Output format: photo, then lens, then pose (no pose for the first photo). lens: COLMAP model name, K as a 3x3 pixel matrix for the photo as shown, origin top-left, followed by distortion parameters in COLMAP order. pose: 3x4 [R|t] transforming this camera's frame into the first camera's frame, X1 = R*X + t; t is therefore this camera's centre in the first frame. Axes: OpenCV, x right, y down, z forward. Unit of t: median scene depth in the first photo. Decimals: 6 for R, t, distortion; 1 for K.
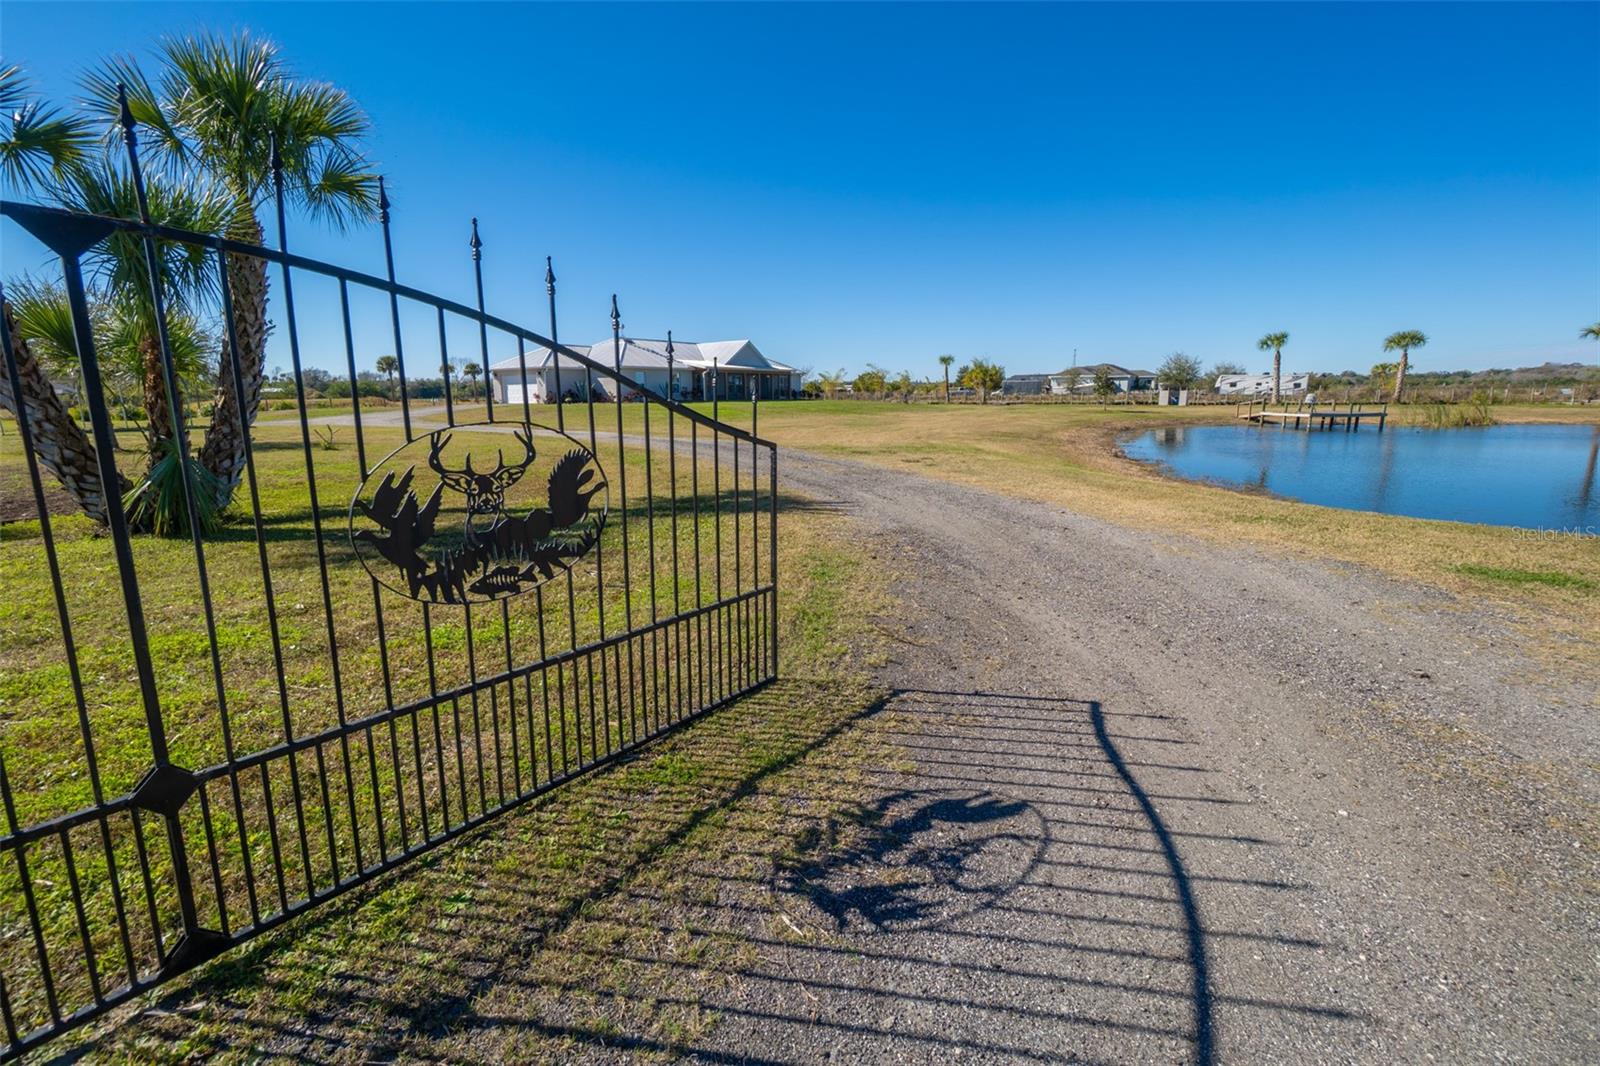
lens RADIAL K [[689.8, 0, 796.5], [0, 689.8, 532.2], [0, 0, 1]] dist [-0.003950, 0.002992]
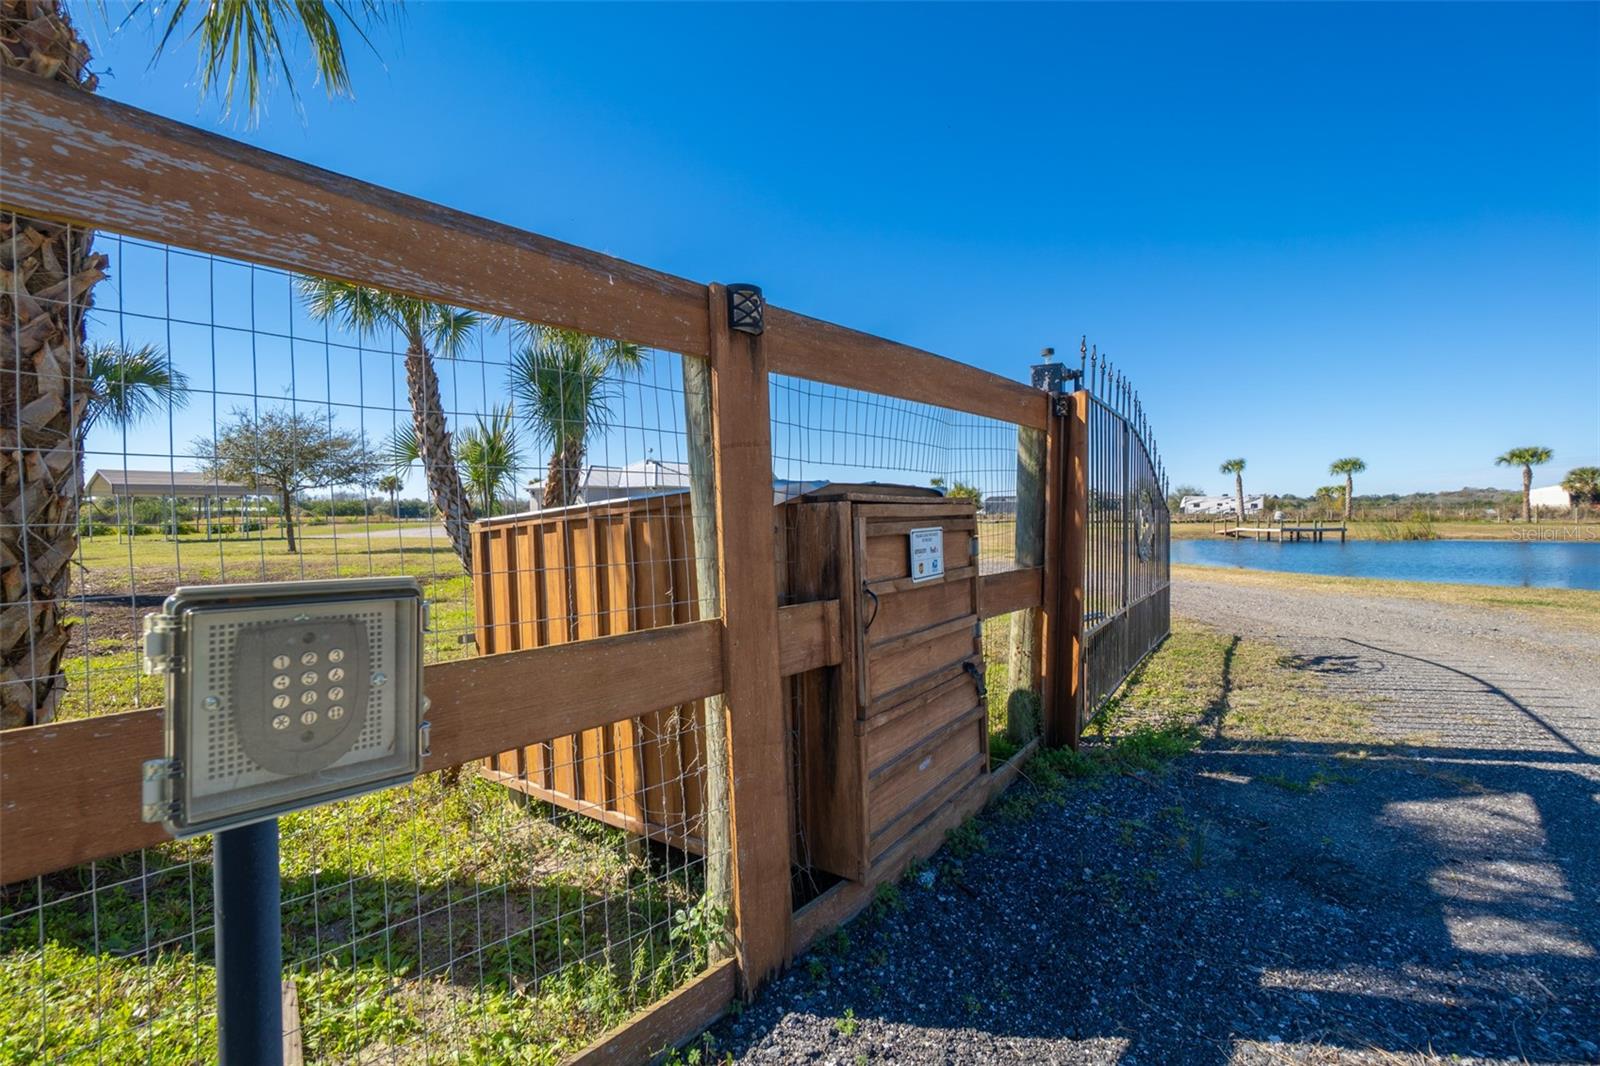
lens RADIAL K [[689.8, 0, 797.0], [0, 689.8, 529.6], [0, 0, 1]] dist [-0.003950, 0.002992]
pose [[0.998989, 0.000880, 0.044950, -0.057353], [0.007024, 0.984478, -0.175367, 0.012906], [-0.044407, 0.175506, 0.983476, -0.043346]]
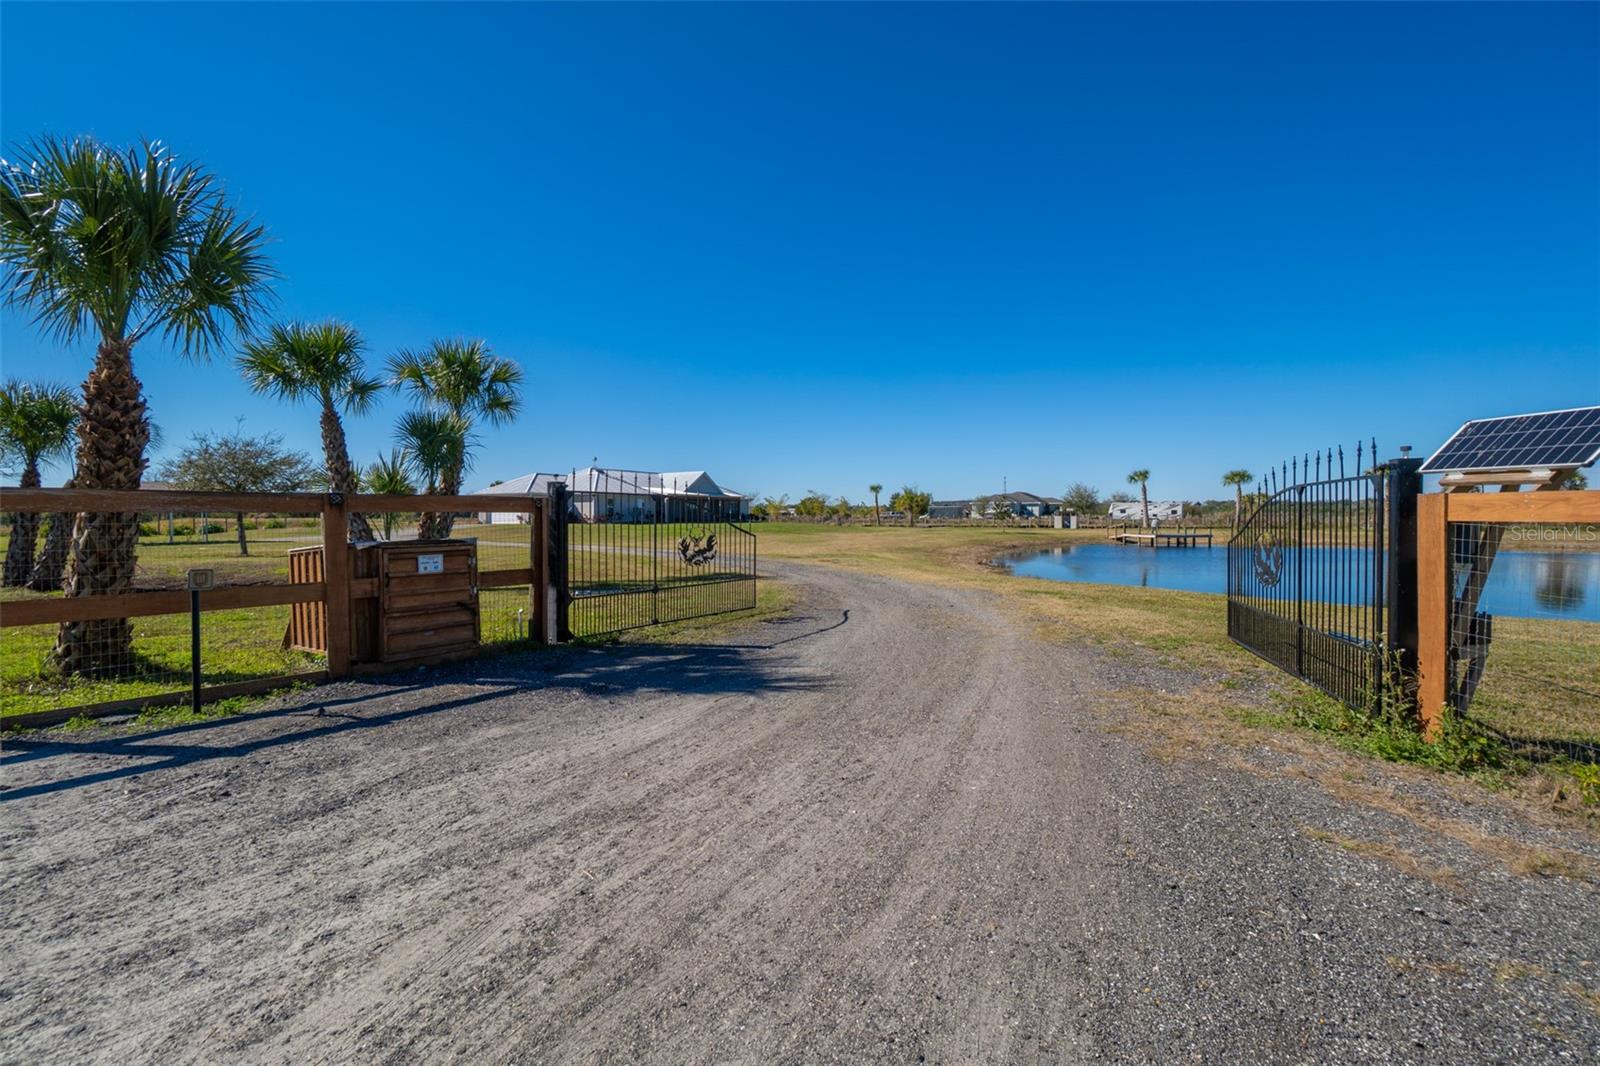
lens RADIAL K [[689.8, 0, 795.7], [0, 689.8, 530.1], [0, 0, 1]] dist [-0.003950, 0.002992]
pose [[0.996983, 0.005059, 0.077449, -0.004574], [0.008699, 0.984302, -0.176276, 0.021524], [-0.077125, 0.176418, 0.981289, -0.113847]]
